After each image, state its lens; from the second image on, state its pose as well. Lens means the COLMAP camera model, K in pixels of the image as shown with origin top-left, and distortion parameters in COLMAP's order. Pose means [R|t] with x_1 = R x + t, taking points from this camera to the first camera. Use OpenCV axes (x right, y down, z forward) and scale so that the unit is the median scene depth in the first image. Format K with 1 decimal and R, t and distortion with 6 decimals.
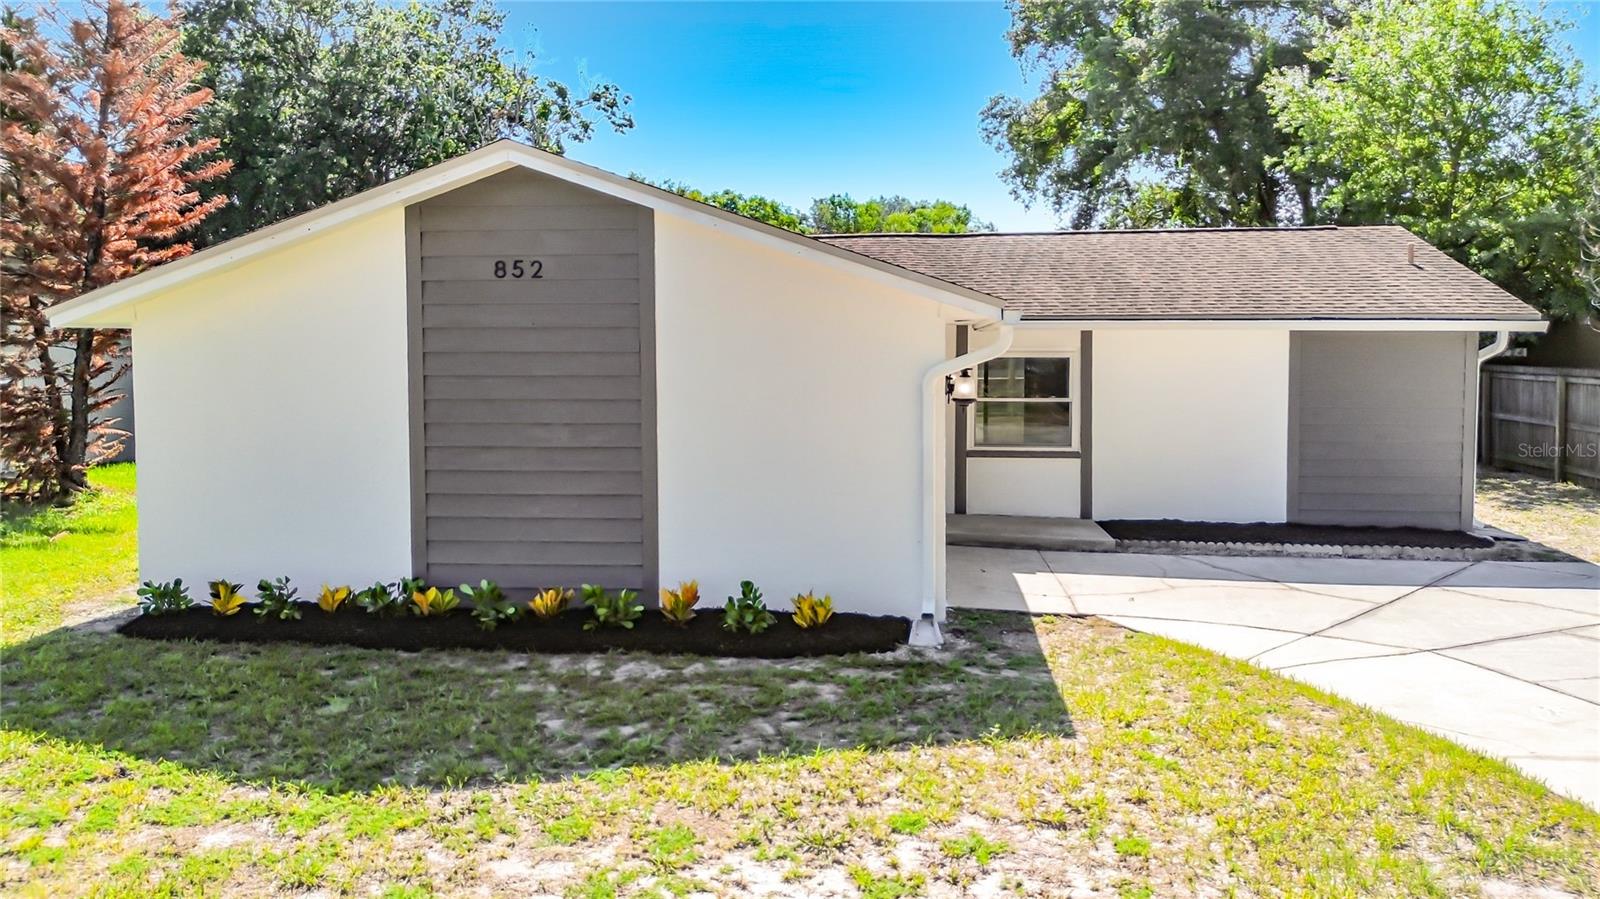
lens RADIAL K [[1171.8, 0, 800.1], [0, 1171.8, 405.2], [0, 0, 1]] dist [0.060399, -0.076713]
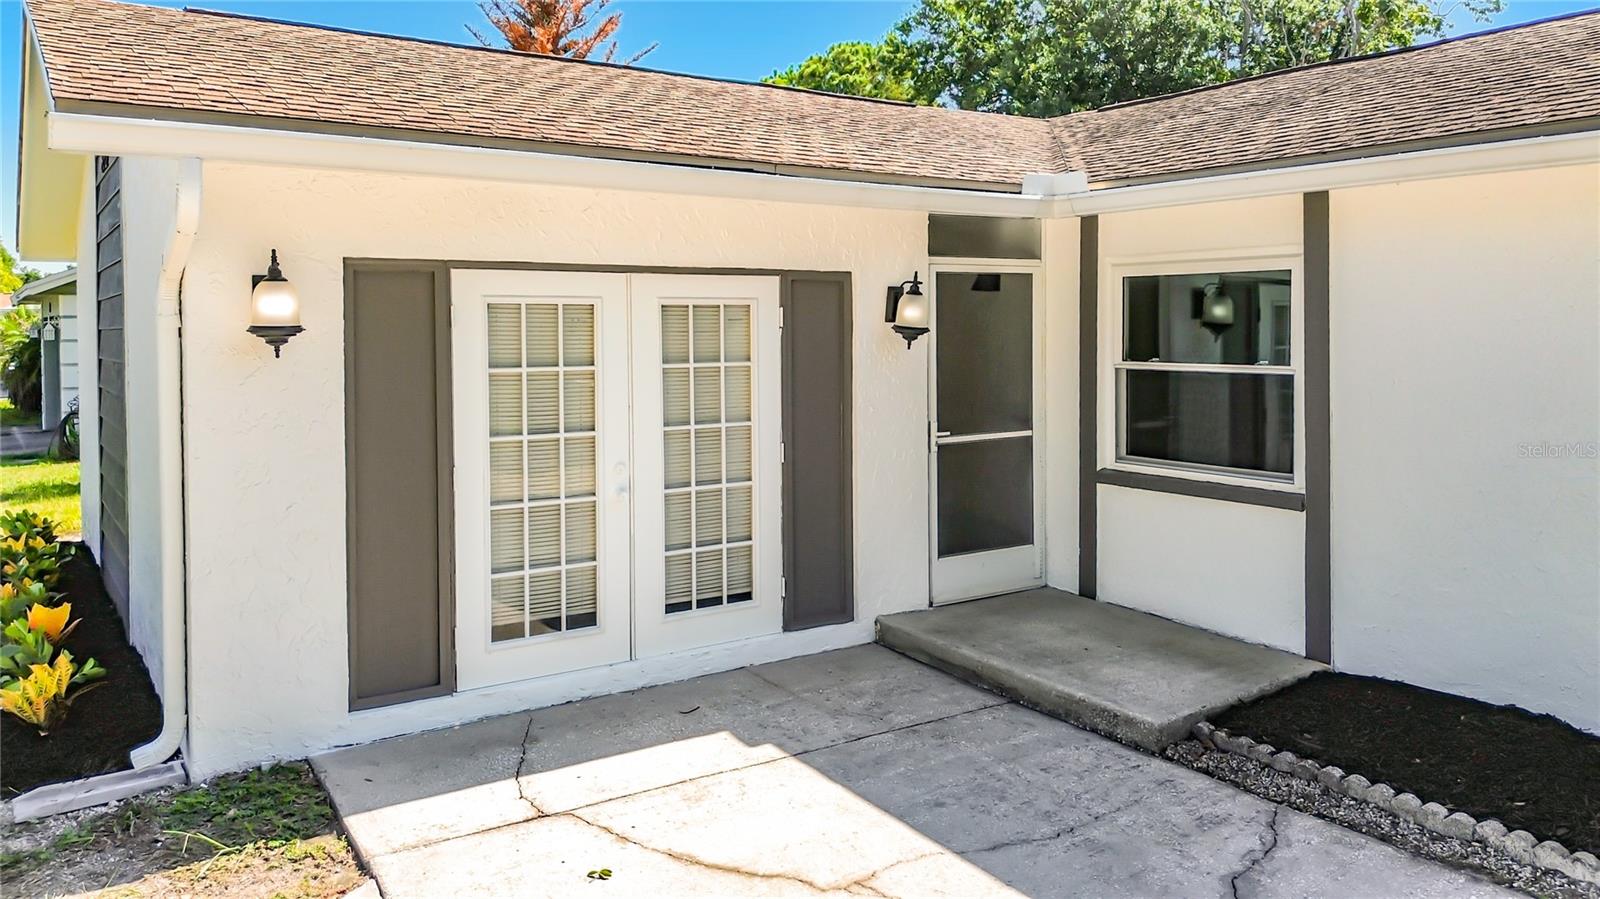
lens RADIAL K [[1195.3, 0, 804.2], [0, 1195.3, 350.6], [0, 0, 1]] dist [0.052427, -0.073877]
pose [[0.634697, 0.012199, -0.772665, 0.687719], [-0.038520, 0.999132, -0.015868, 0.003030], [0.771800, 0.039834, 0.634616, 0.898979]]
